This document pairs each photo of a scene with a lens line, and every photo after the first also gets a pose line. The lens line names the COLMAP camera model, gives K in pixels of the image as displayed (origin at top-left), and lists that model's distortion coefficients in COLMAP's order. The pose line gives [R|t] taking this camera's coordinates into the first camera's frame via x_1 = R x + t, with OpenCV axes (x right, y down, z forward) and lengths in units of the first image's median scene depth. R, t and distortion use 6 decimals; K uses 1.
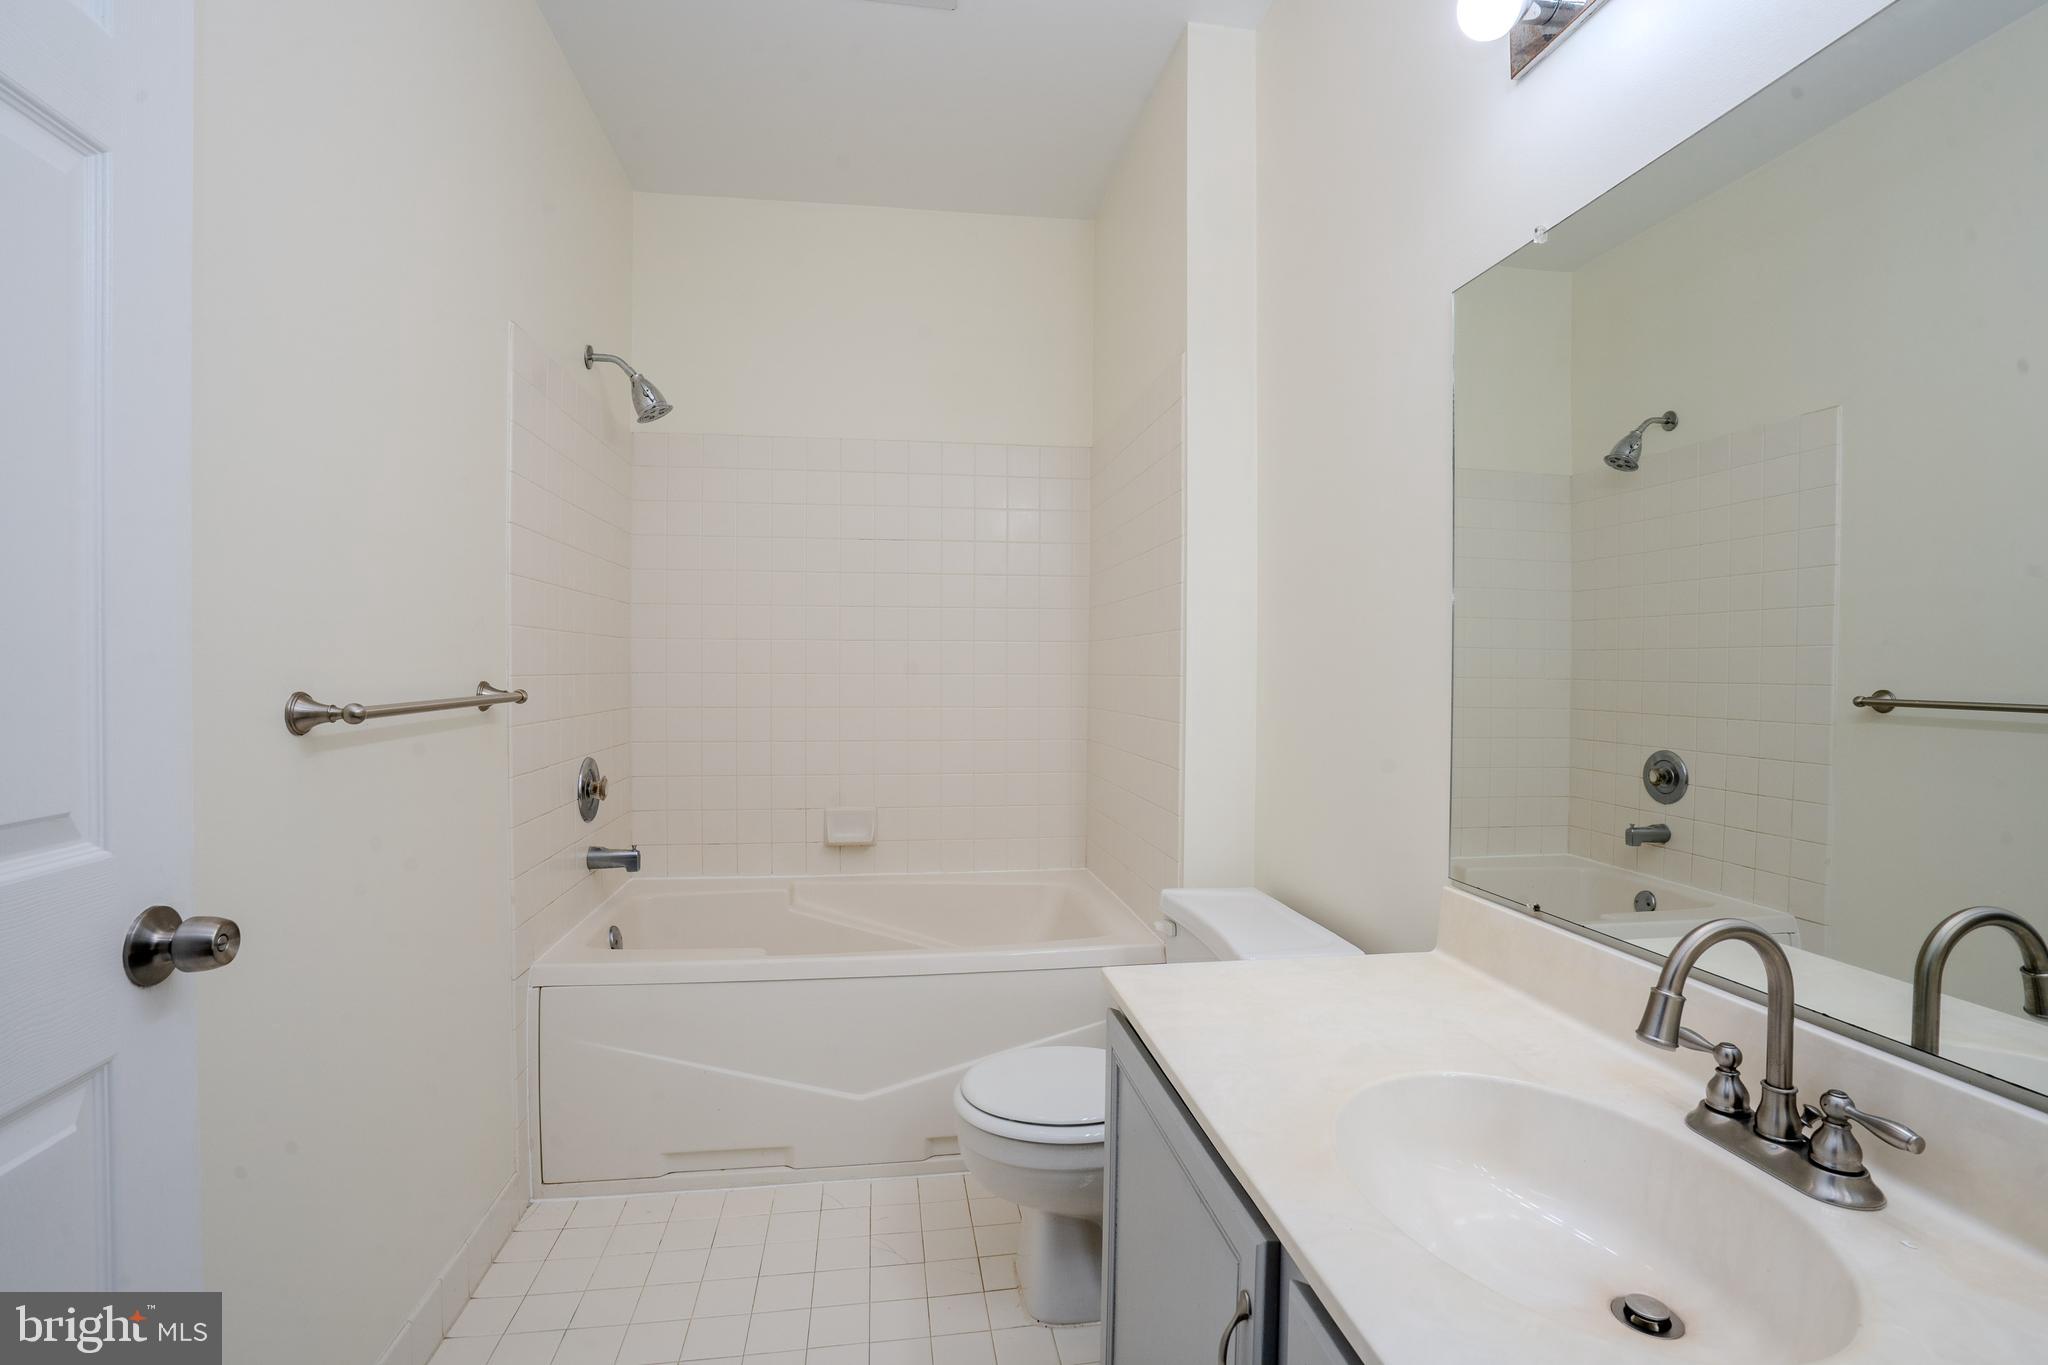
lens RADIAL K [[935.3, 0, 1016.2], [0, 935.3, 681.2], [0, 0, 1]] dist [-0.058772, 0.021069]
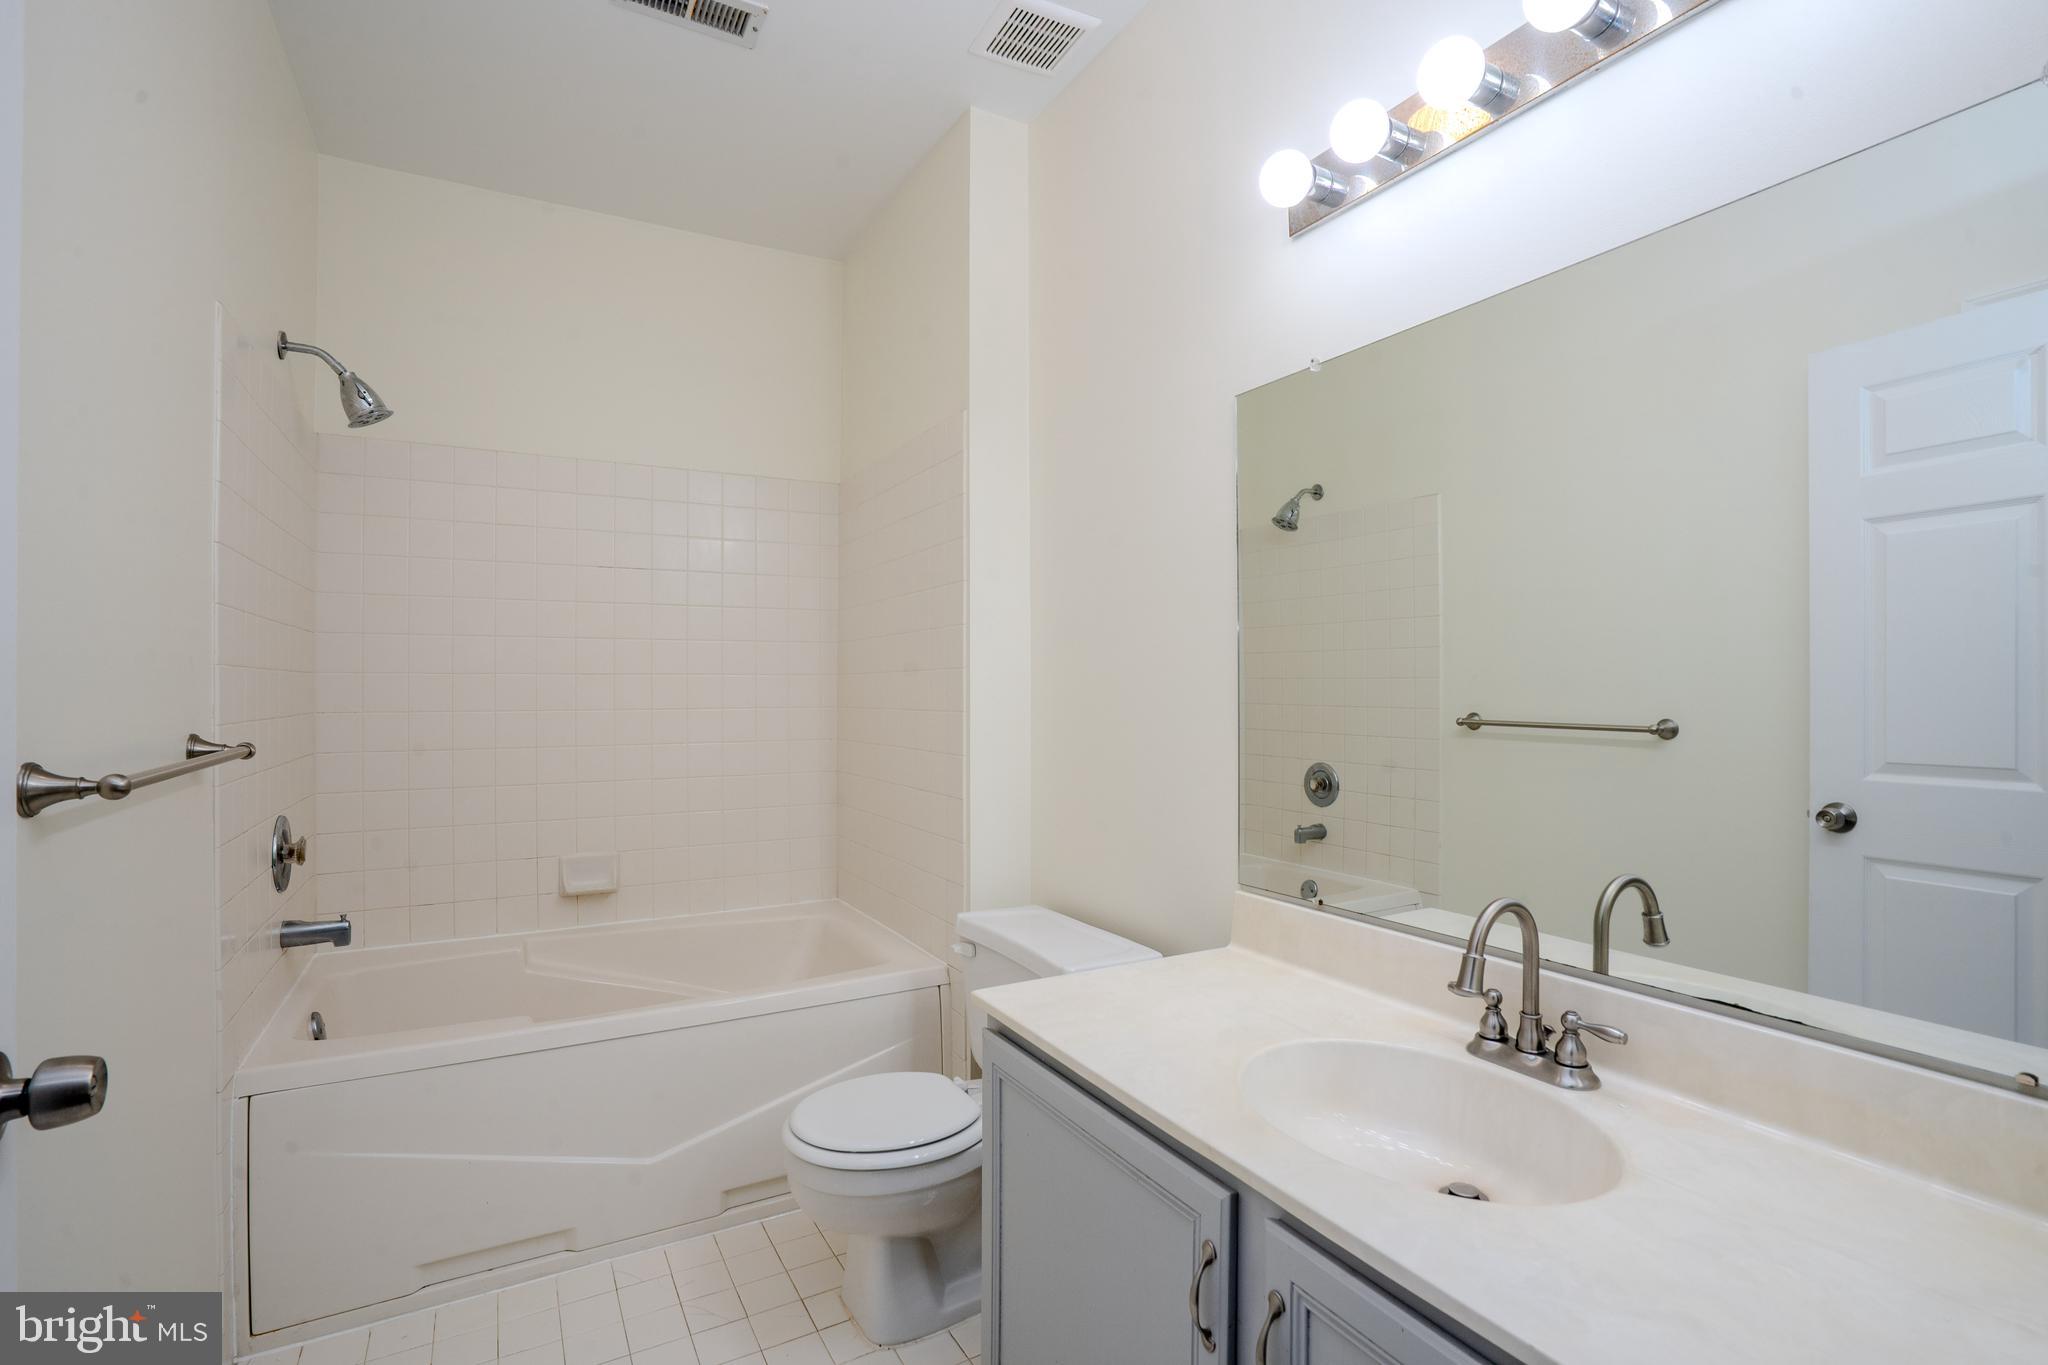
lens RADIAL K [[935.3, 0, 1016.1], [0, 935.3, 681.6], [0, 0, 1]] dist [-0.058772, 0.021069]
pose [[0.935464, -0.004724, 0.353390, -0.148252], [0.012274, 0.999742, -0.019128, -0.019104], [-0.353208, 0.022231, 0.935281, -0.022828]]
